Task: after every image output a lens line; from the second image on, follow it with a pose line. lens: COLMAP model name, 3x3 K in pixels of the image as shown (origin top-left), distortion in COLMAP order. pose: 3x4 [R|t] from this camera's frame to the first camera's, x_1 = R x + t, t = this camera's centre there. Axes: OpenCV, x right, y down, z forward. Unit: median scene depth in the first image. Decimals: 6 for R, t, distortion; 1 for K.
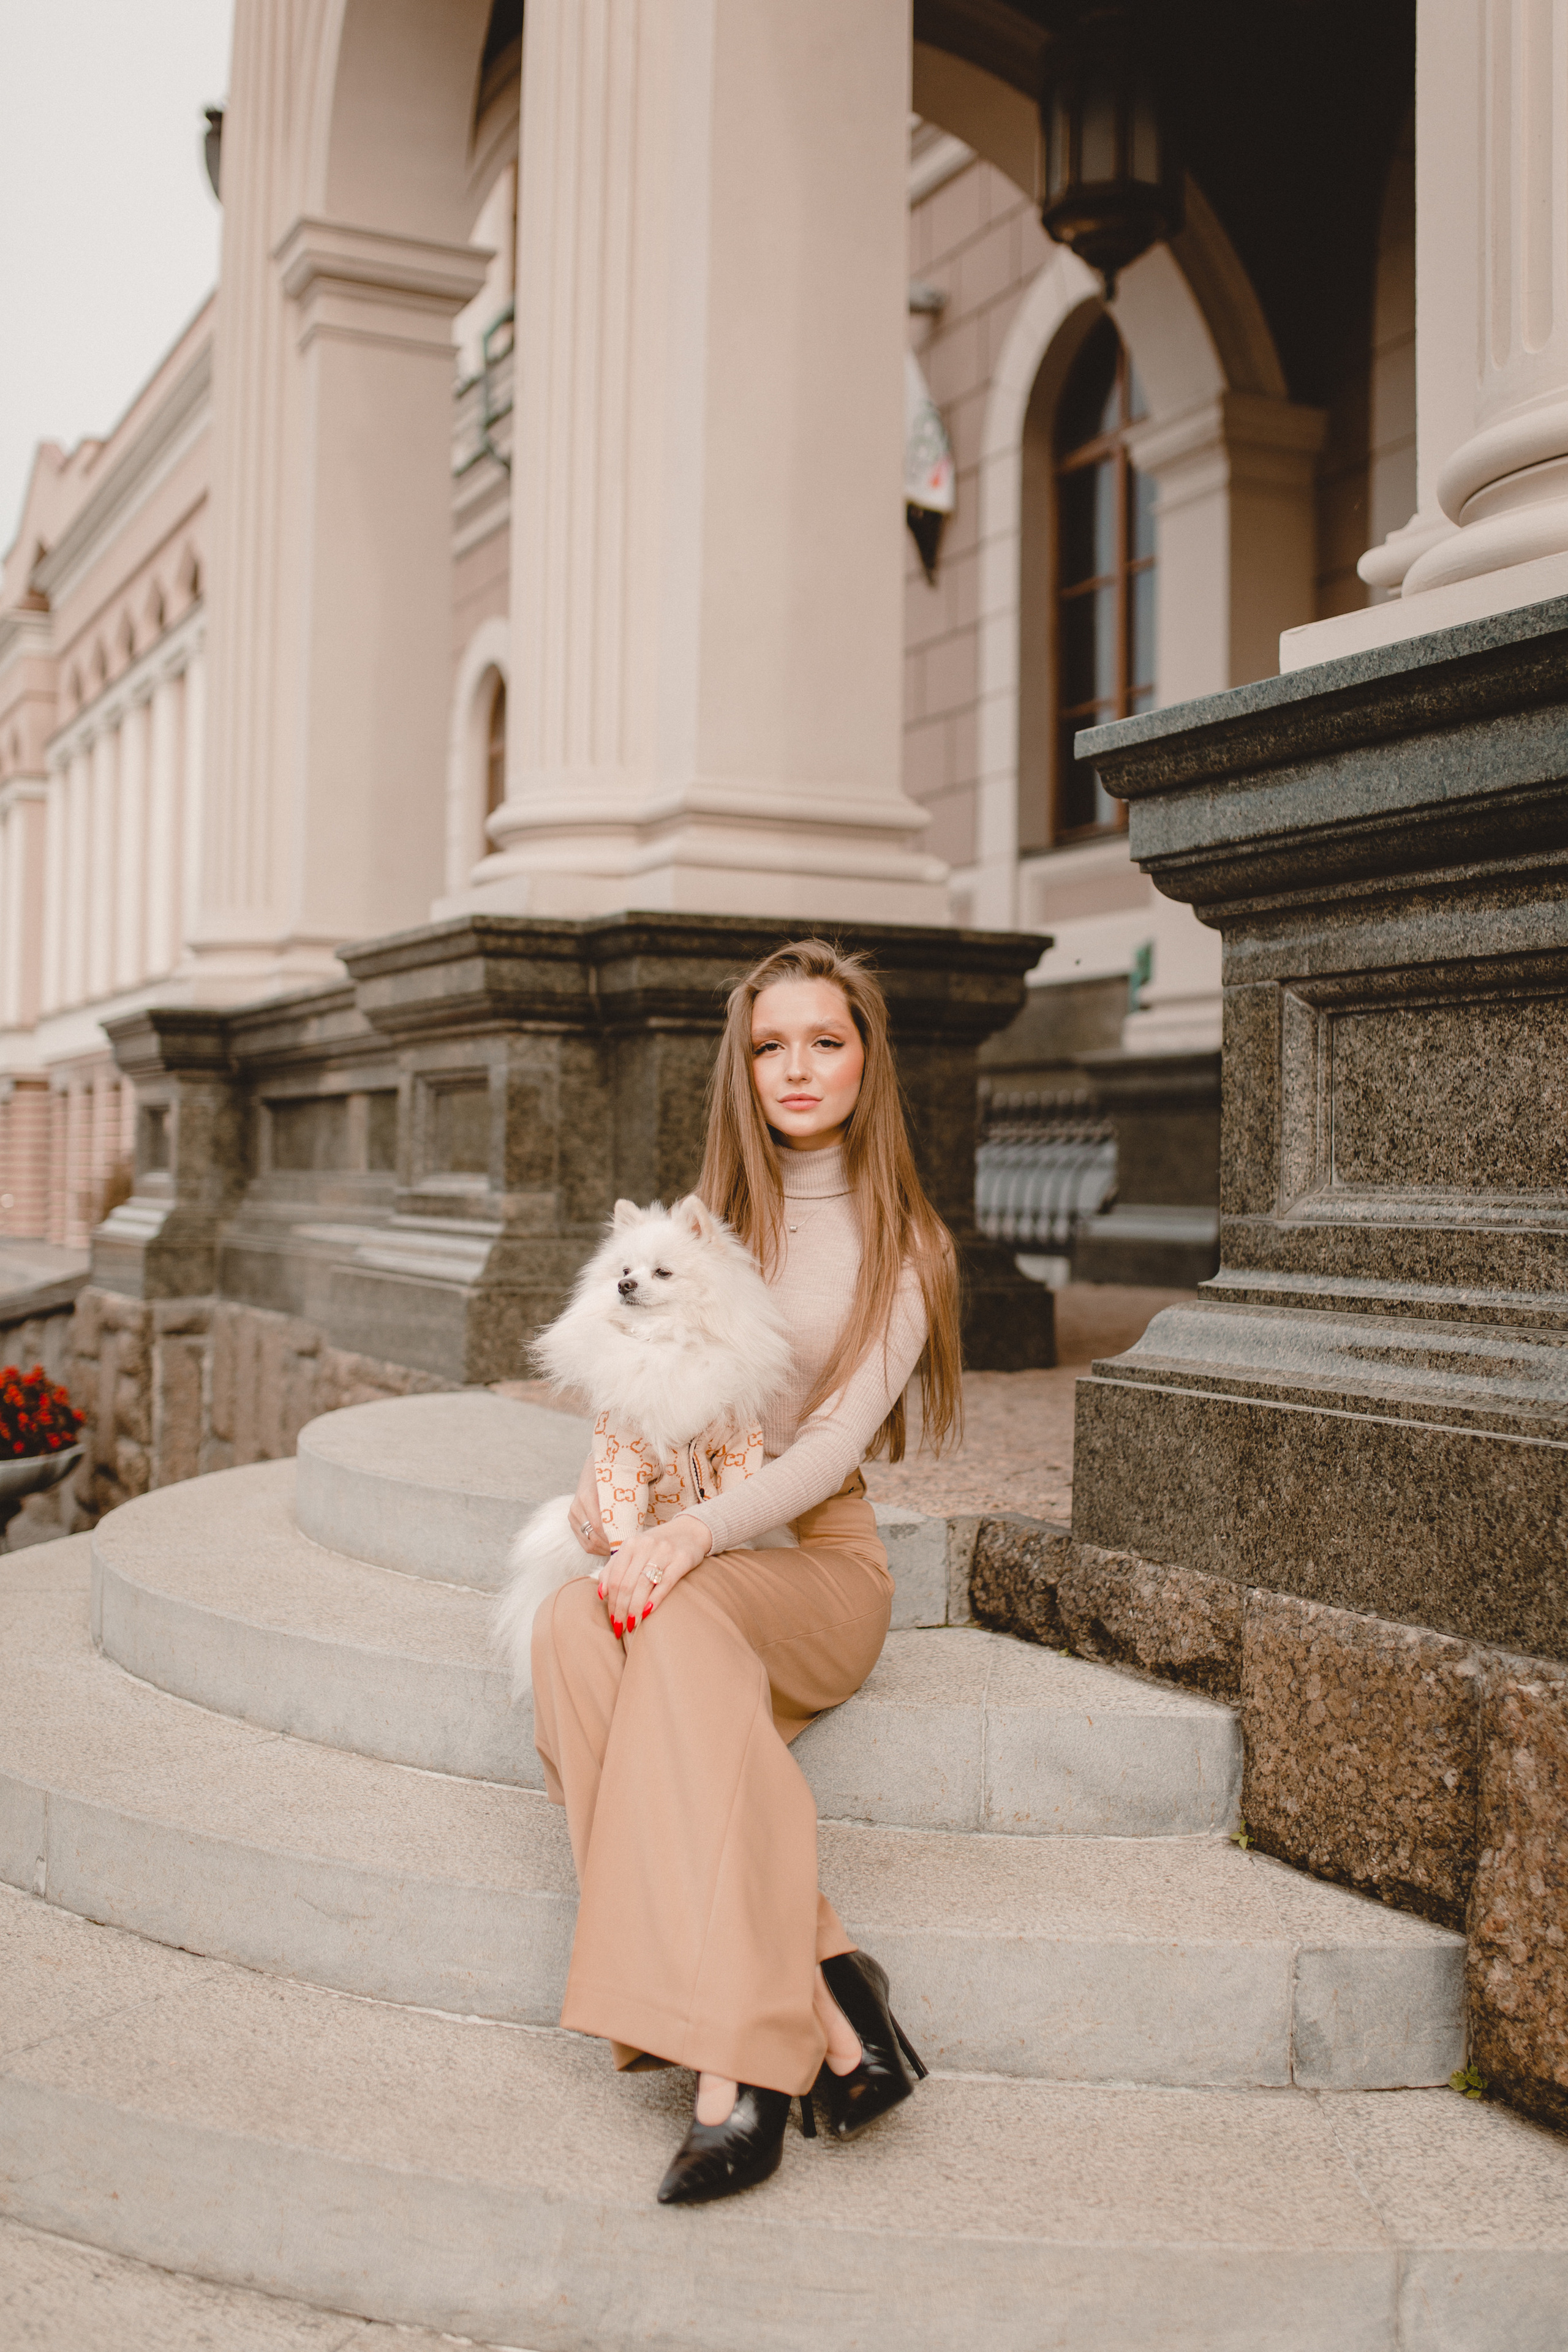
lens RADIAL K [[2444.8, 0, 851.3], [0, 2444.8, 1069.2], [0, 0, 1]] dist [-0.000395, 0.008309]
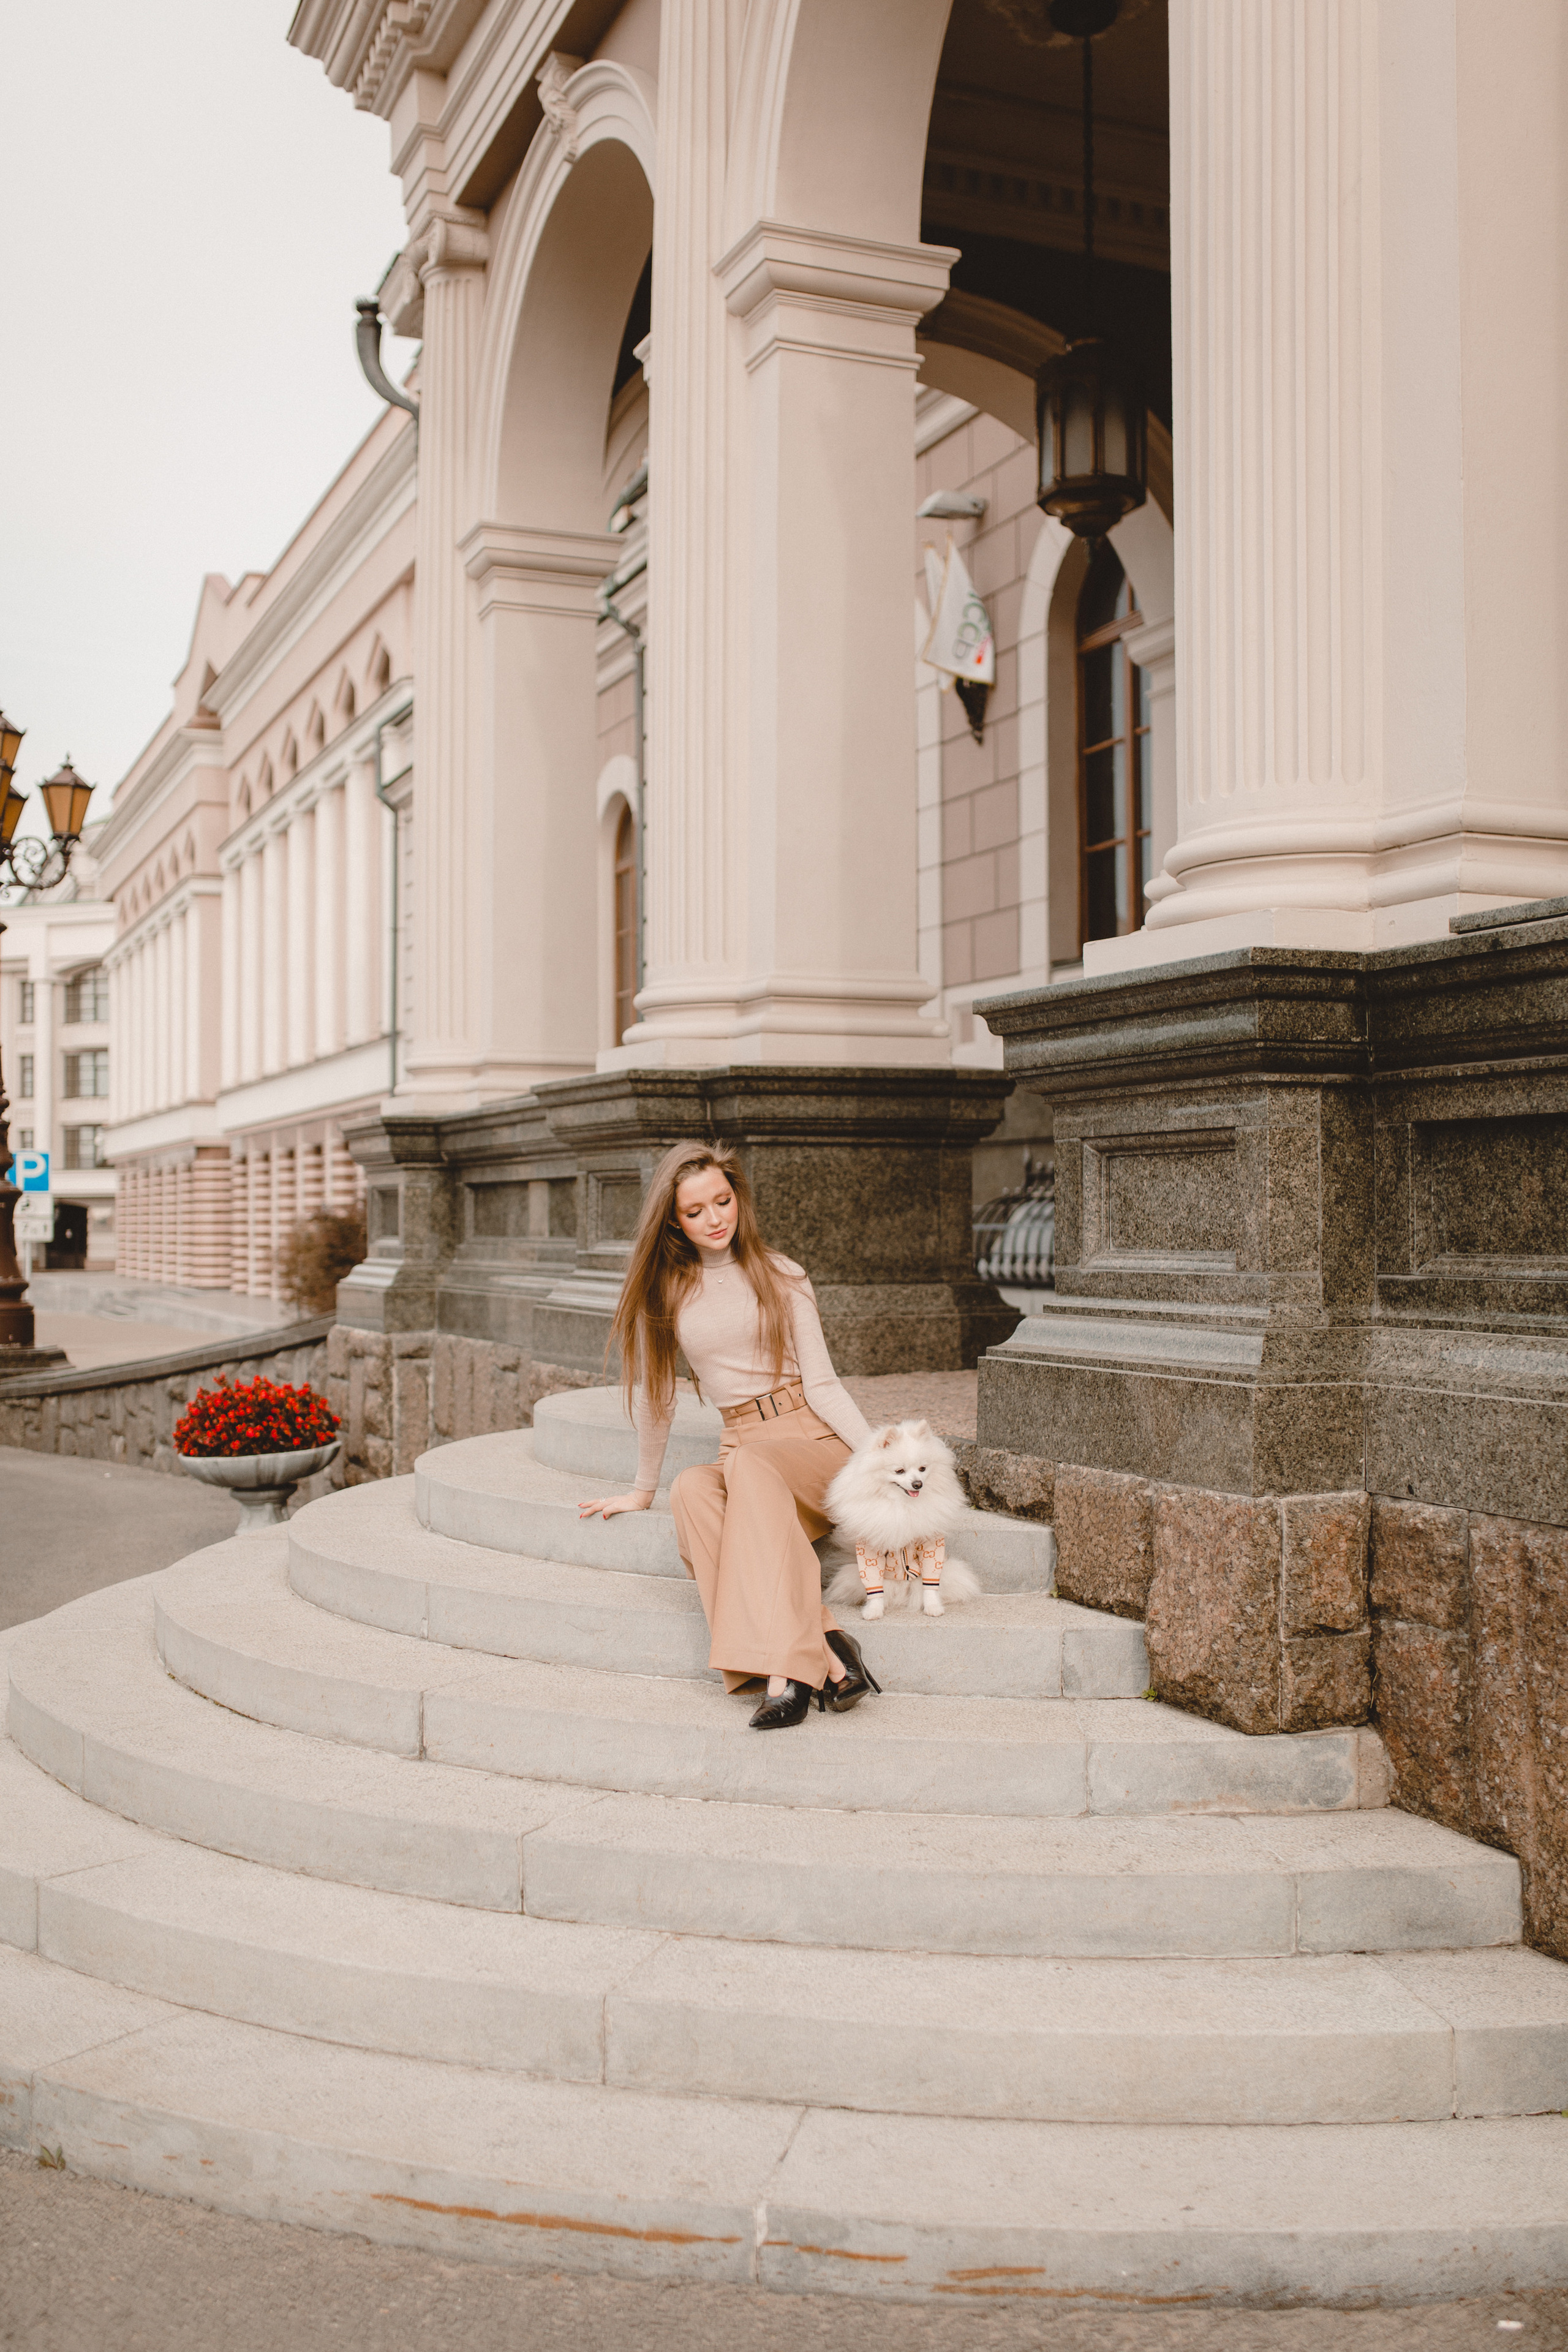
lens RADIAL K [[2326.5, 0, 800.5], [0, 2326.5, 1166.4], [0, 0, 1]] dist [-0.008353, 0.015295]
pose [[0.997586, -0.017654, -0.067163, 0.075543], [0.019035, 0.999619, 0.019969, -0.049442], [0.066785, -0.021199, 0.997542, -0.692674]]
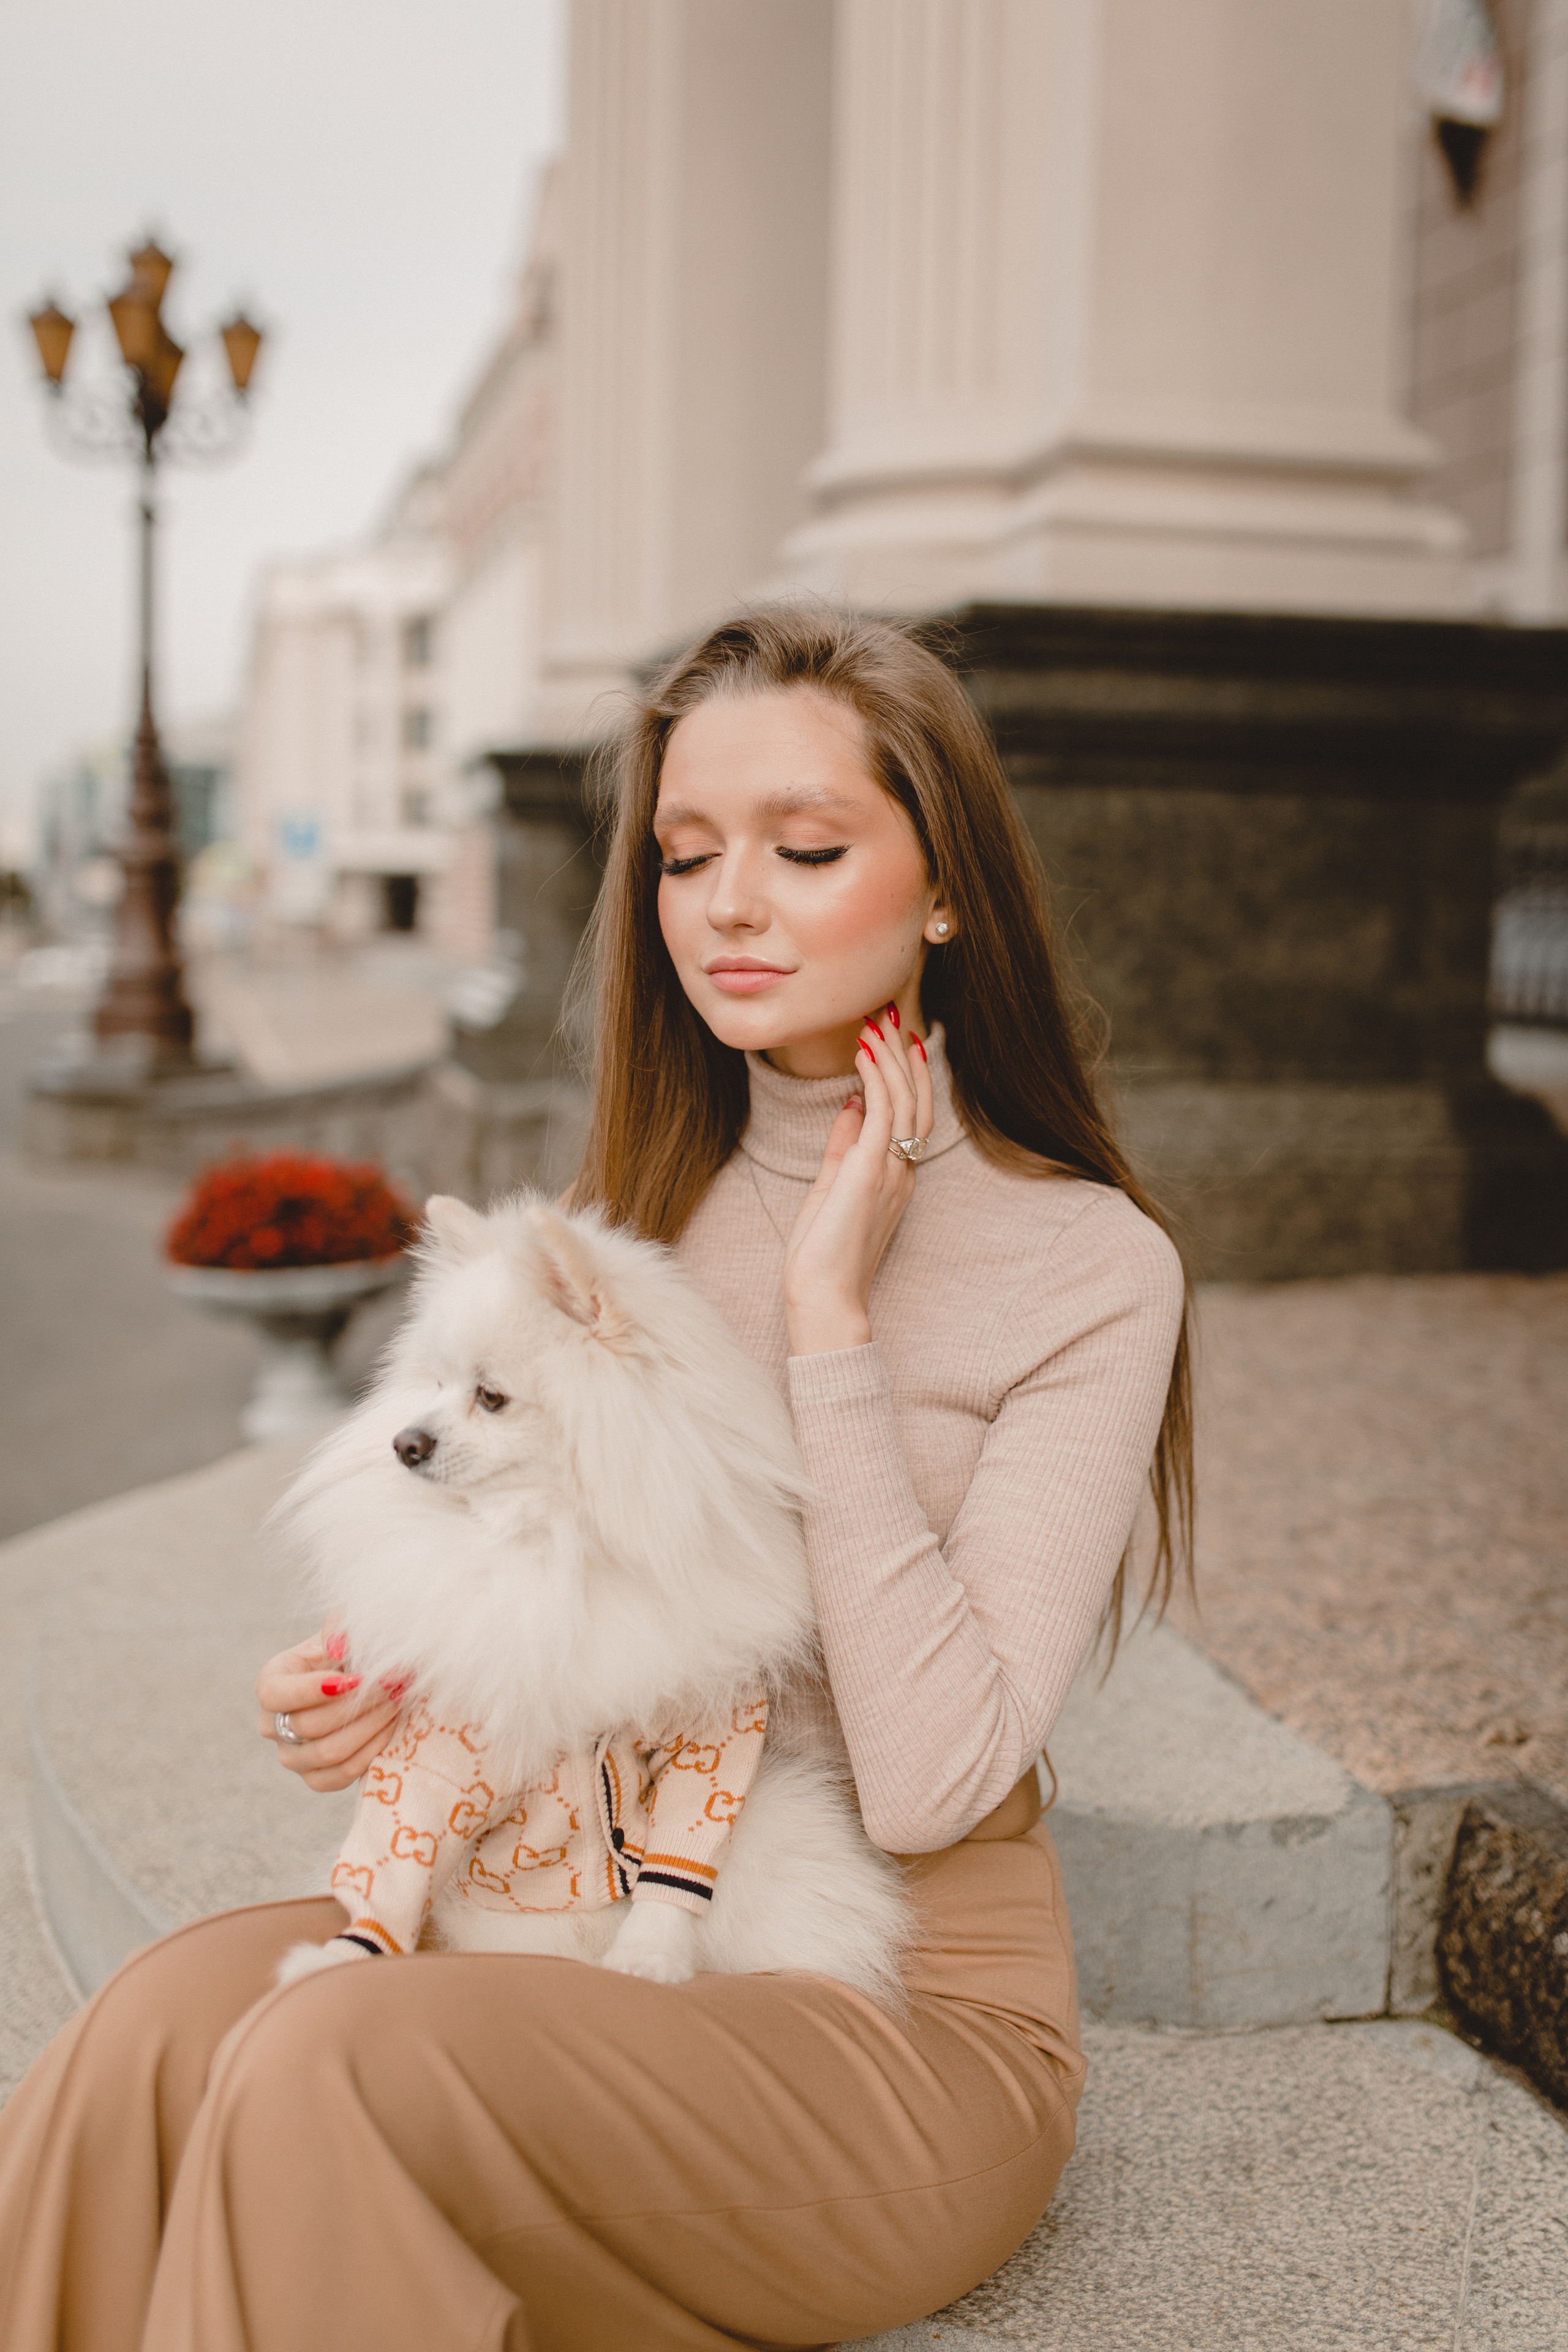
lens RADIAL K [[2428.5, 0, 854.6], [0, 2428.5, 1098.9], [0, 0, 1]] dist [-0.000513, 0.006457]
pose [[0.978115, 0.024145, -0.206660, 0.030917], [0.001493, 0.992404, 0.123016, -0.016263], [0.208061, -0.120632, 0.970649, 0.527181]]
